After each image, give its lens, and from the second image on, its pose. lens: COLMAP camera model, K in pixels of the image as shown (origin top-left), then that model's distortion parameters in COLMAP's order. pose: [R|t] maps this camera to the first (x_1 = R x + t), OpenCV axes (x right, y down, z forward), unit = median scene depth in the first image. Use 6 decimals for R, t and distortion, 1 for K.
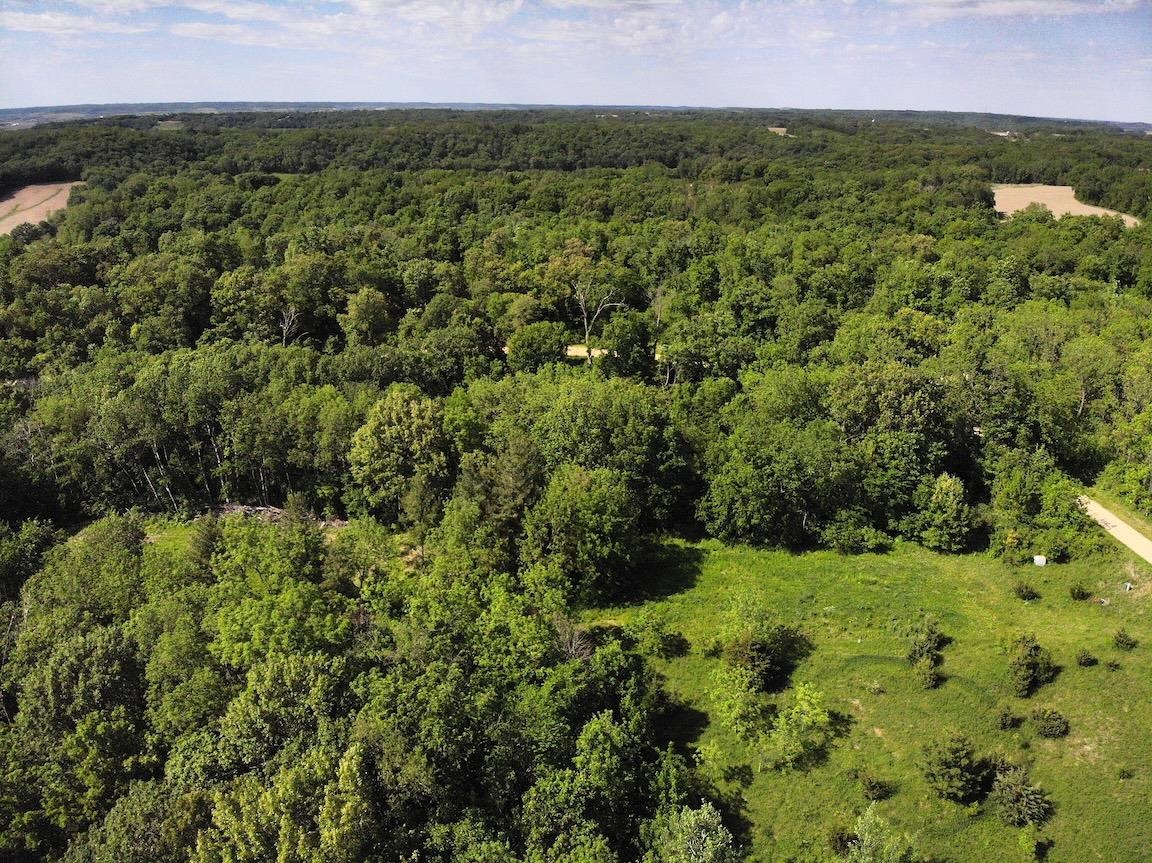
lens RADIAL K [[868.1, 0, 576.5], [0, 868.1, 462.5], [0, 0, 1]] dist [0.075048, -0.177216]
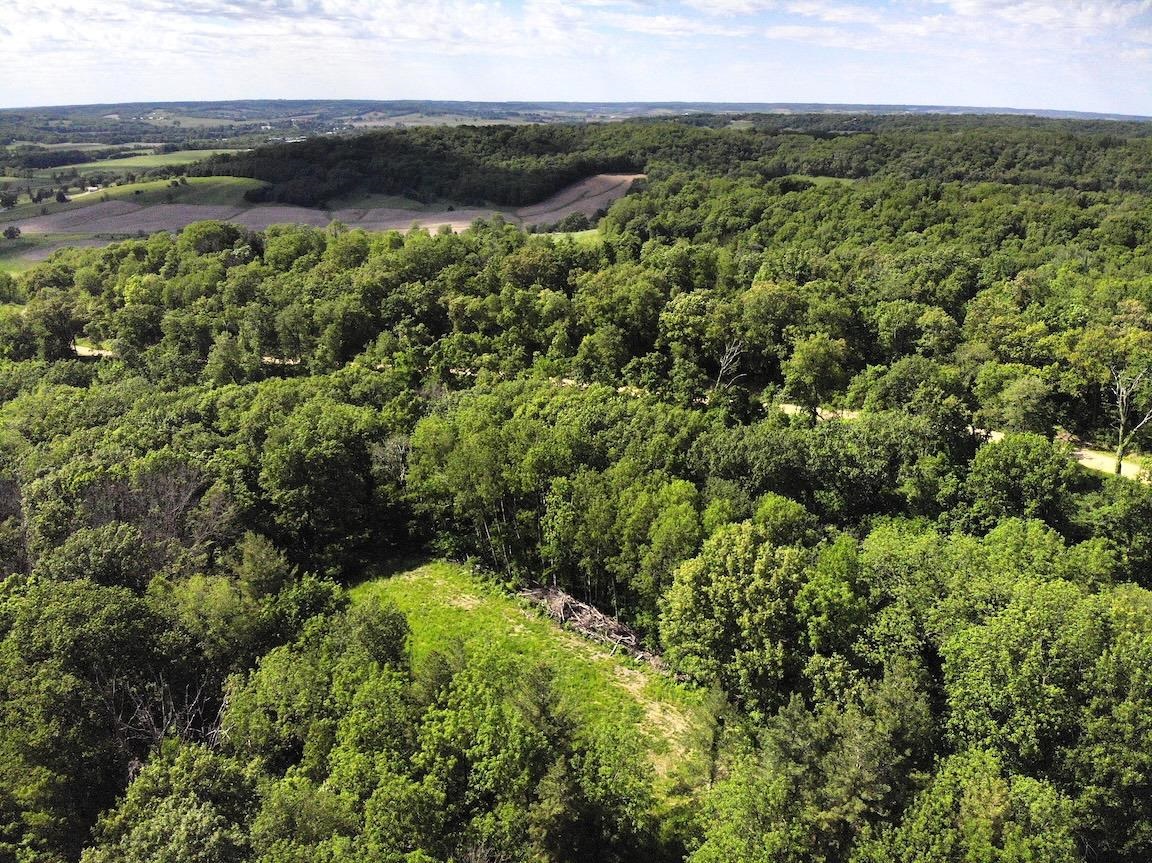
lens RADIAL K [[868.1, 0, 576.5], [0, 868.1, 462.5], [0, 0, 1]] dist [0.075048, -0.177216]
pose [[0.829218, 0.213205, -0.516663, 0.011094], [-0.214434, 0.975004, 0.058186, -0.062609], [0.516154, 0.062541, 0.854209, 0.153350]]
